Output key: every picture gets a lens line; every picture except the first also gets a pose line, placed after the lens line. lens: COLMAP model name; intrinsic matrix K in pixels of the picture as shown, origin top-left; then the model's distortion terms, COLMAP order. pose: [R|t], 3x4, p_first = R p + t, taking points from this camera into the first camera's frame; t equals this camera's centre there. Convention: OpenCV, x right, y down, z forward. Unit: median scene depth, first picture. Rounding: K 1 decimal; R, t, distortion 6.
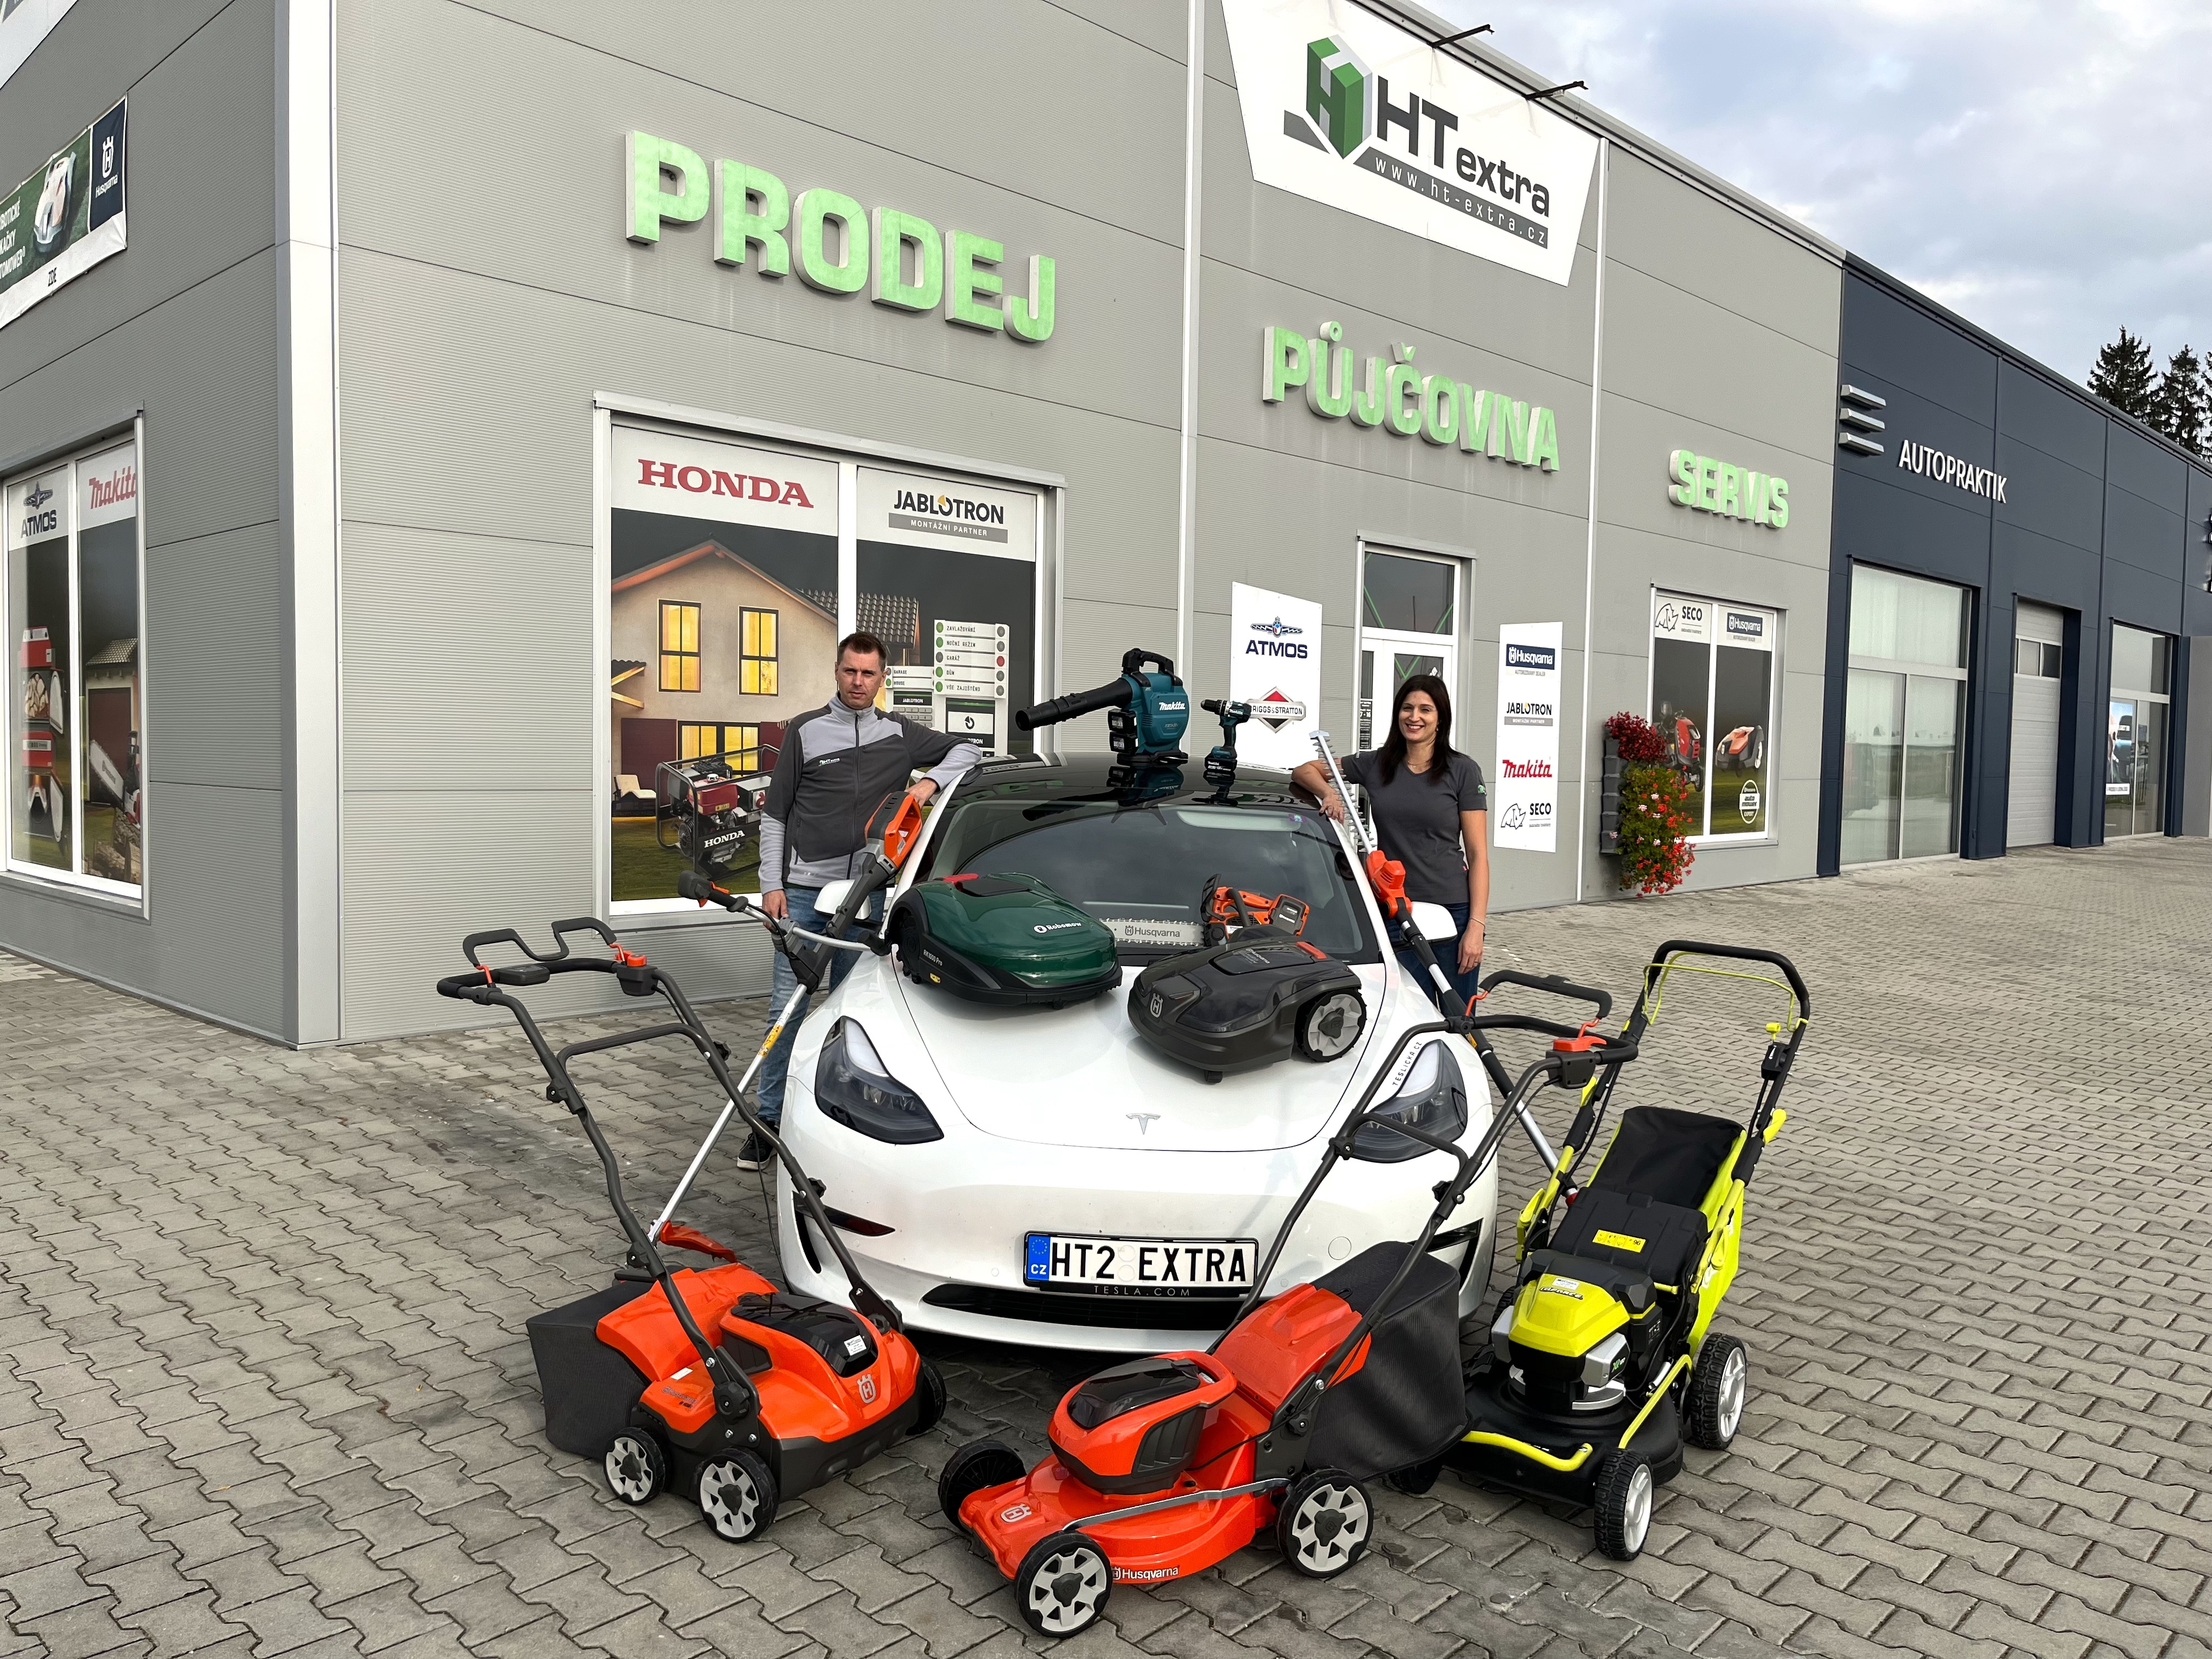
lens RADIAL K [[1668.8, 0, 1106.0], [0, 1668.8, 829.5], [0, 0, 1]] dist [0.029259, -0.007970]
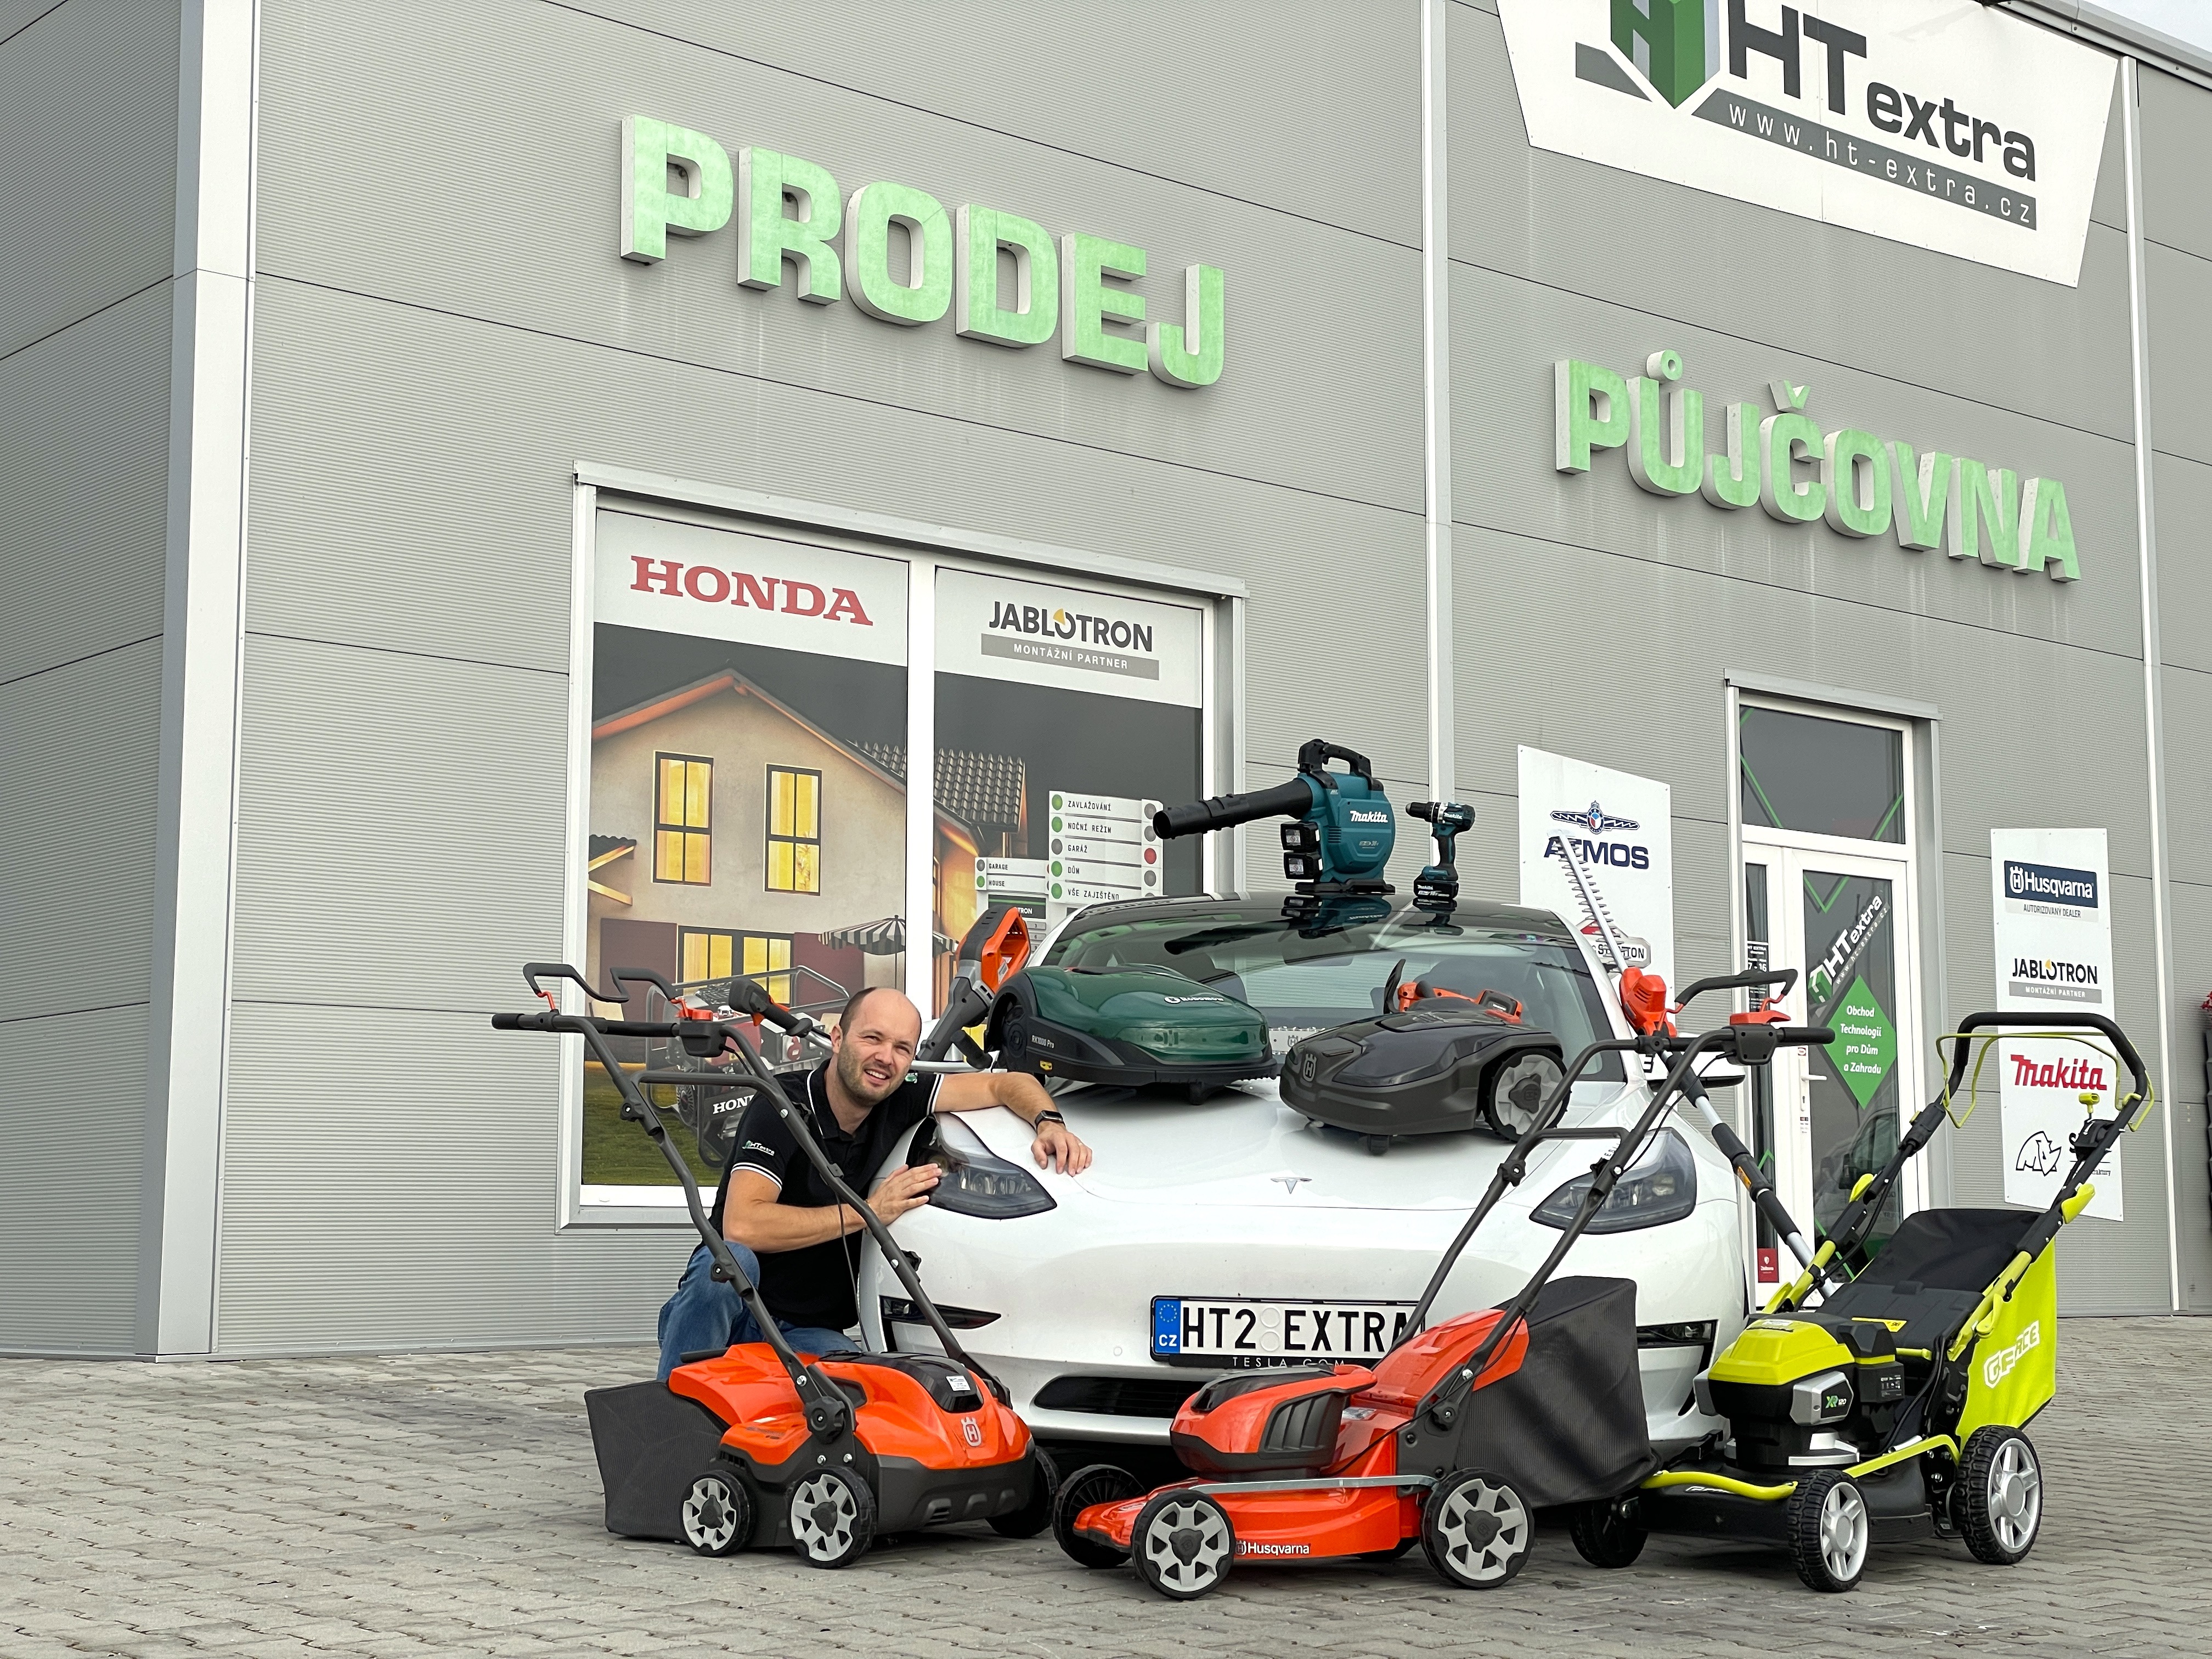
lens RADIAL K [[3337.7, 0, 1106.0], [0, 3337.7, 829.5], [0, 0, 1]] dist [0.151723, -0.092898]
pose [[0.995889, -0.026816, -0.086524, 0.037721], [0.010863, 0.983640, -0.179820, 0.141392], [0.089930, 0.178141, 0.979887, -0.329523]]
